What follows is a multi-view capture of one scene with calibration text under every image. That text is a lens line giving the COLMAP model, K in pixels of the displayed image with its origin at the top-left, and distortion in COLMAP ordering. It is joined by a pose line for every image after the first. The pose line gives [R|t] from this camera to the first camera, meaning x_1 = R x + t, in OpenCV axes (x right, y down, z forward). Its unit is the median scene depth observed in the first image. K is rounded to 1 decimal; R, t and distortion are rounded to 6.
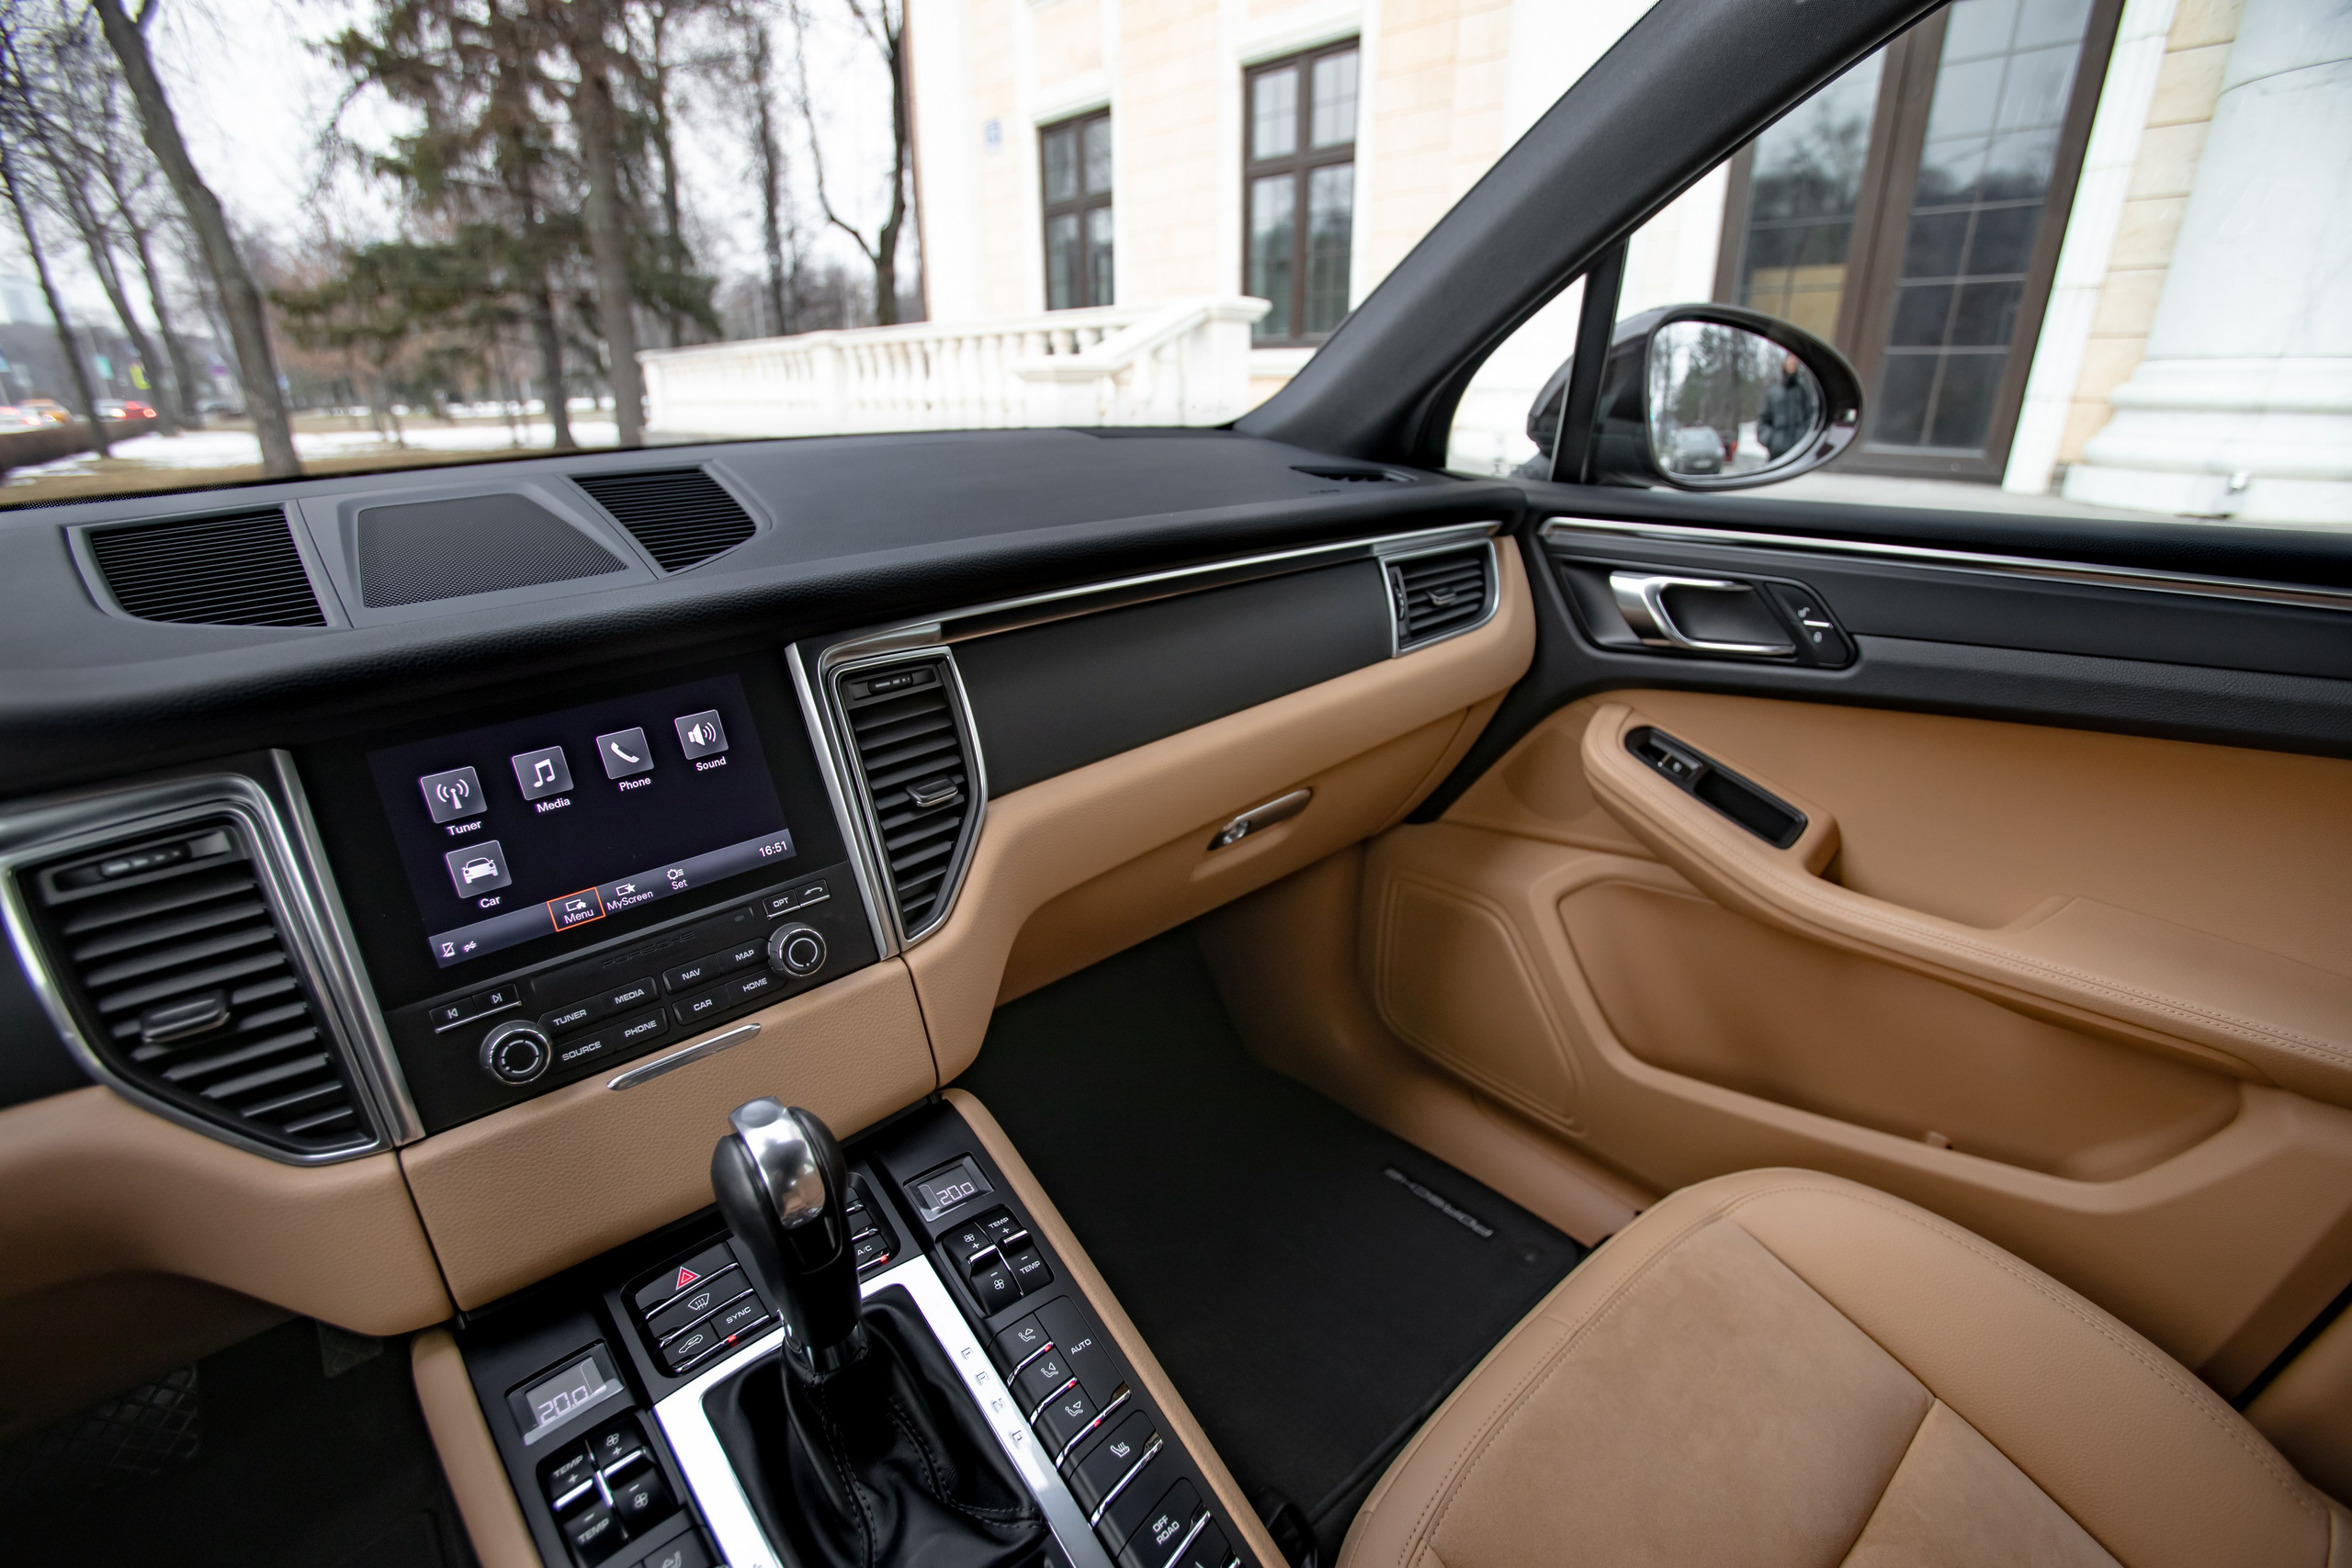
lens RADIAL K [[1069.7, 0, 1178.3], [0, 1069.7, 789.0], [0, 0, 1]] dist [-0.064218, 0.017486]
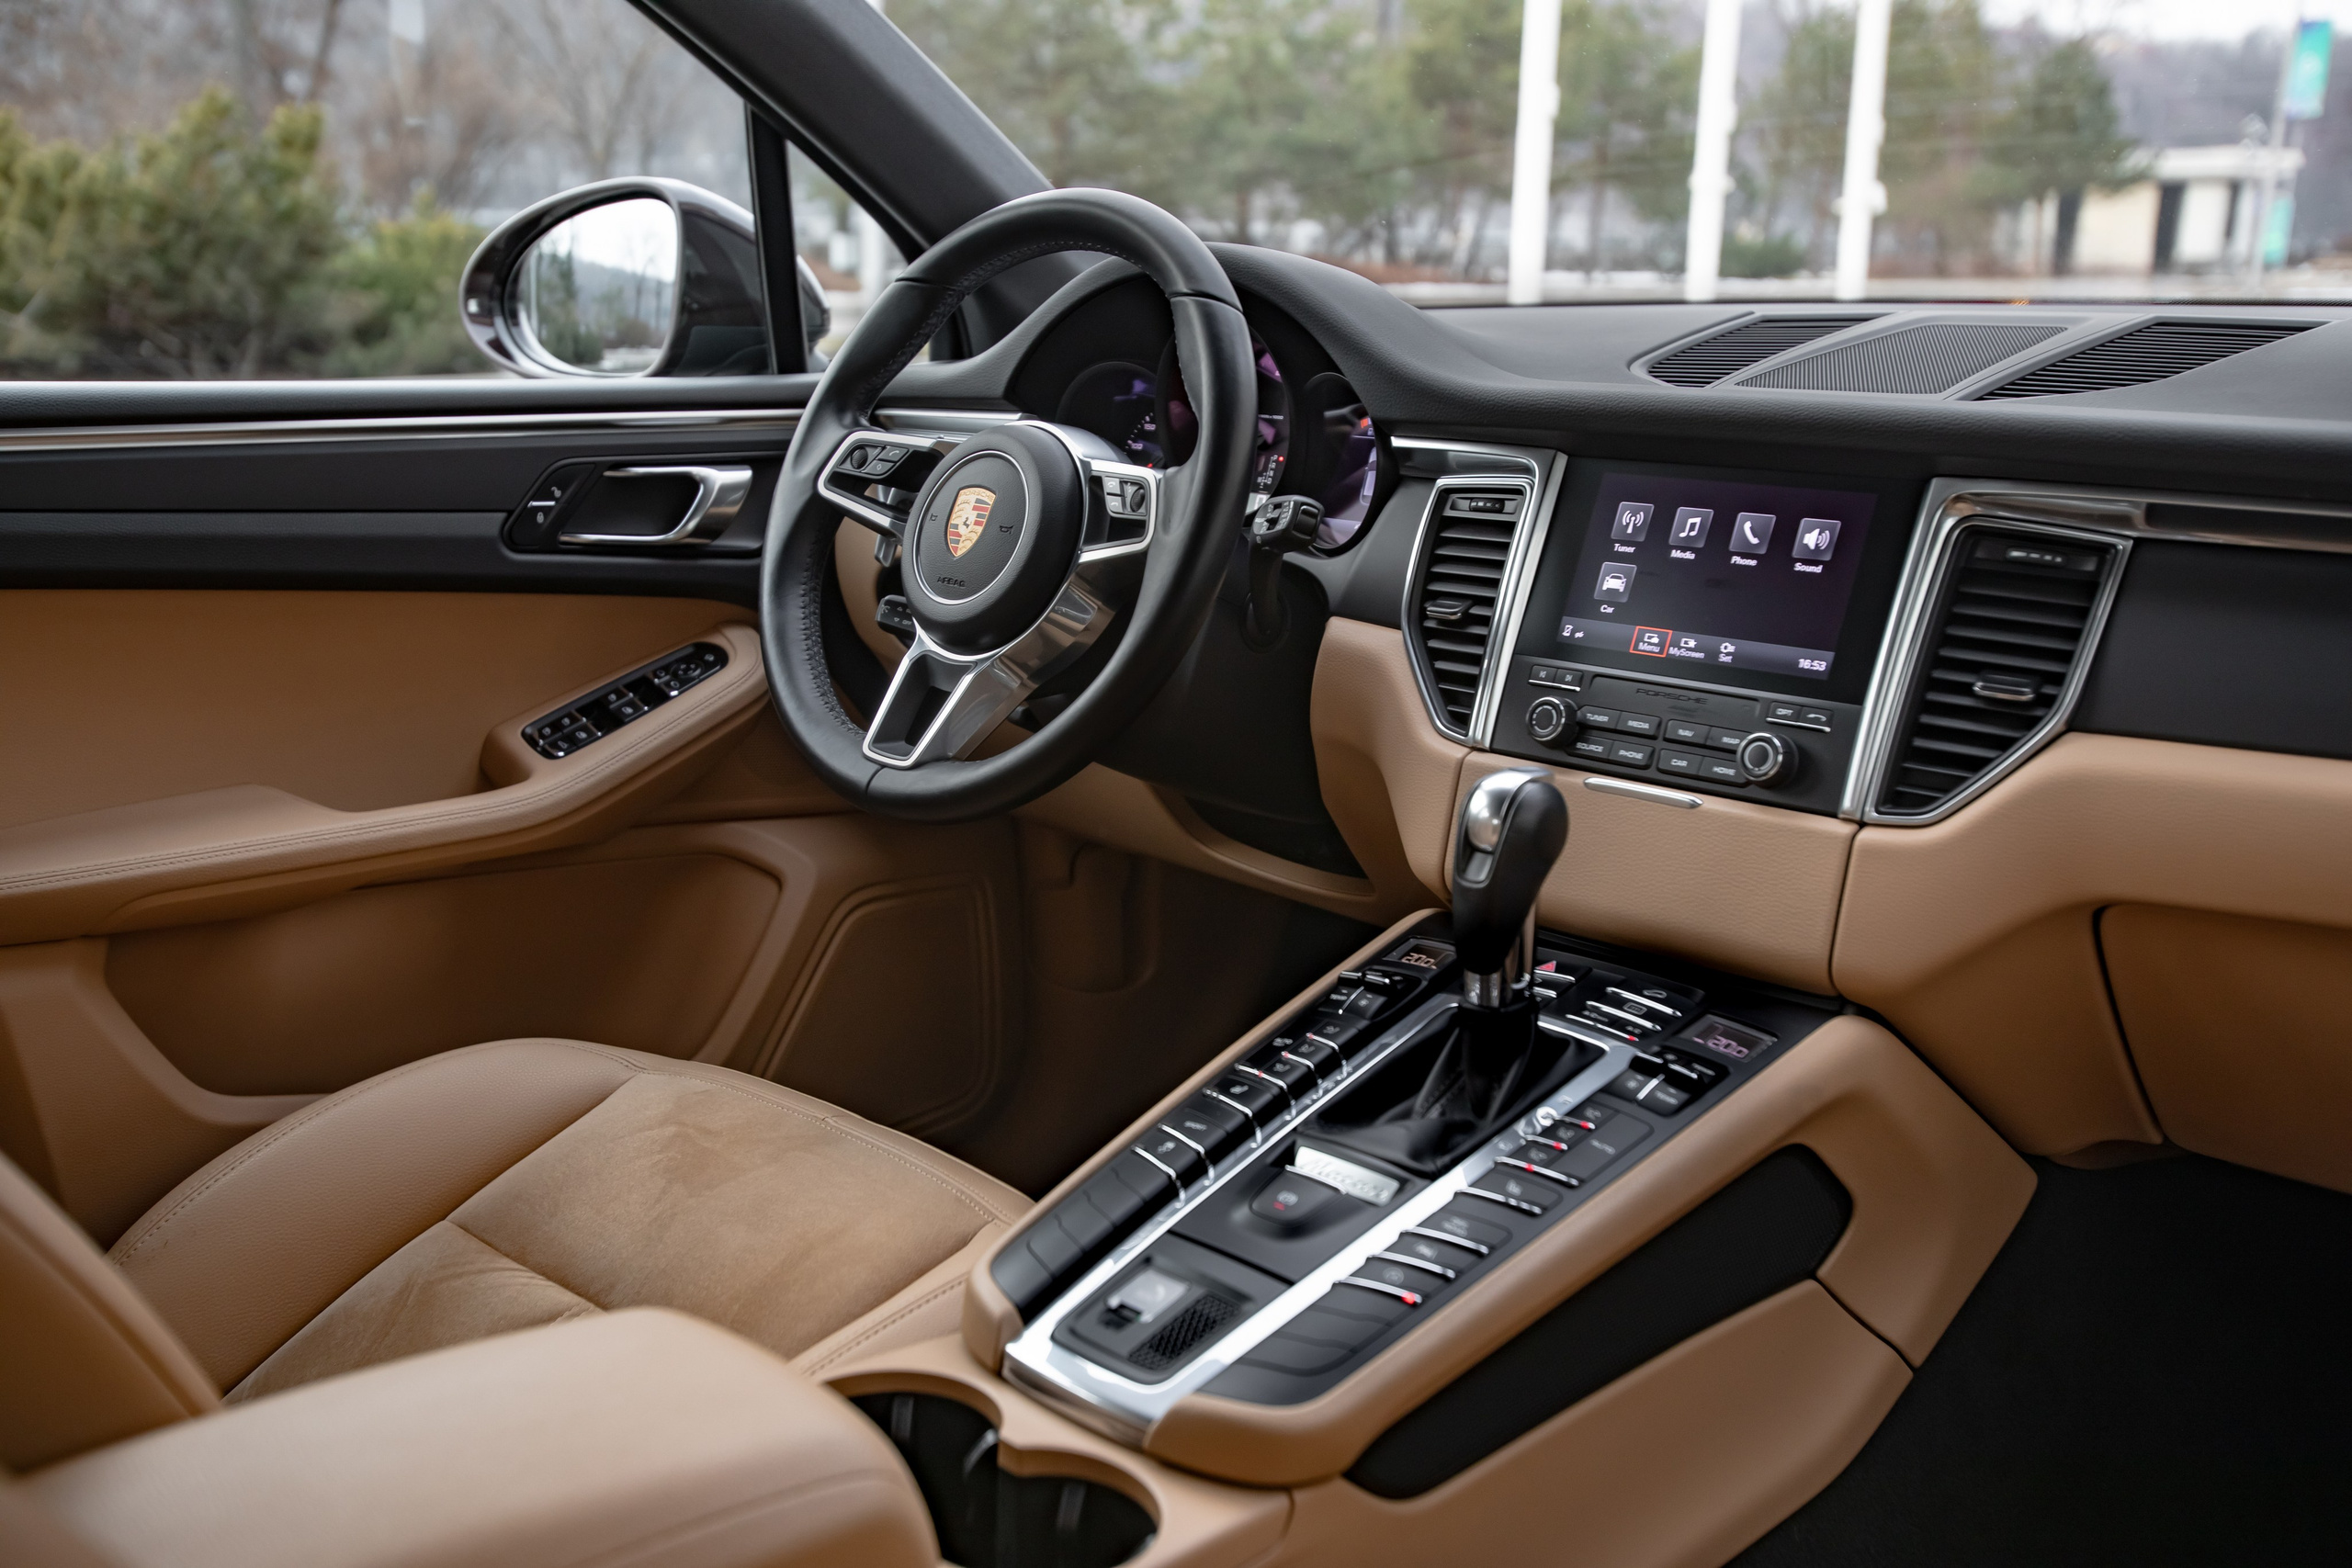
lens RADIAL K [[2158.4, 0, 1182.7], [0, 2158.4, 734.4], [0, 0, 1]] dist [0.022061, 0.000000]
pose [[0.081391, 0.240661, -0.967191, 1.334951], [-0.381089, 0.904187, 0.192915, -0.043449], [0.920949, 0.352884, 0.165306, 0.132878]]
